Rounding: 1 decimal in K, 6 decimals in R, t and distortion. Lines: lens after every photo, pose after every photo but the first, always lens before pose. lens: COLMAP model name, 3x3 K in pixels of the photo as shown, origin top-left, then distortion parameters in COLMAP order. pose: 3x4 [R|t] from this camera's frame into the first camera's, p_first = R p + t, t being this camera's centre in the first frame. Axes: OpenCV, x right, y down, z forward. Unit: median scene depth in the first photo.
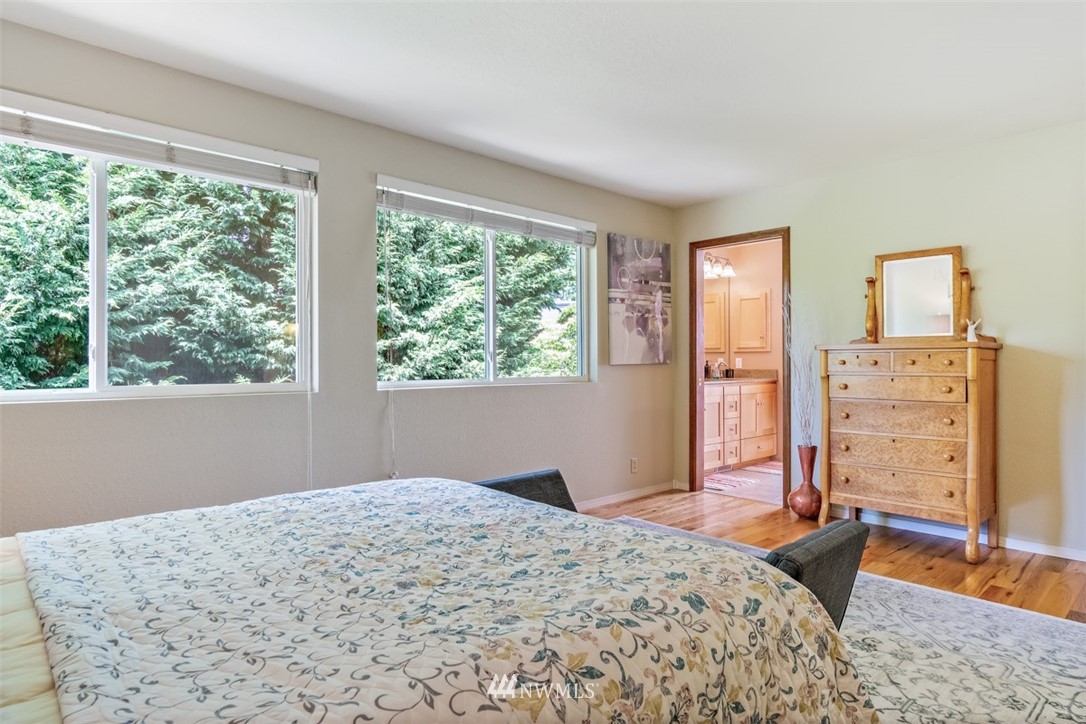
lens RADIAL K [[624.2, 0, 541.2], [0, 624.2, 362.5], [0, 0, 1]] dist [0.001326, -0.002016]
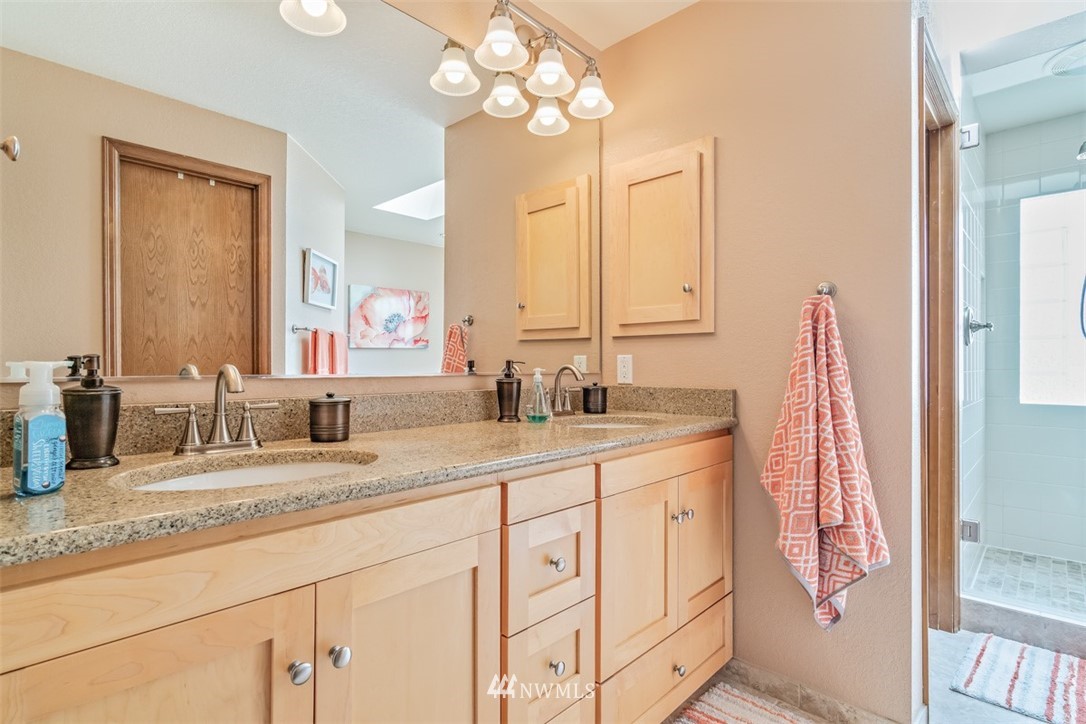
lens RADIAL K [[525.7, 0, 541.5], [0, 525.7, 363.1], [0, 0, 1]] dist [-0.000097, -0.000243]
pose [[0.998335, -0.000407, 0.057683, 0.257201], [0.000625, 0.999993, -0.003771, -0.000944], [-0.057681, 0.003801, 0.998328, 0.719420]]
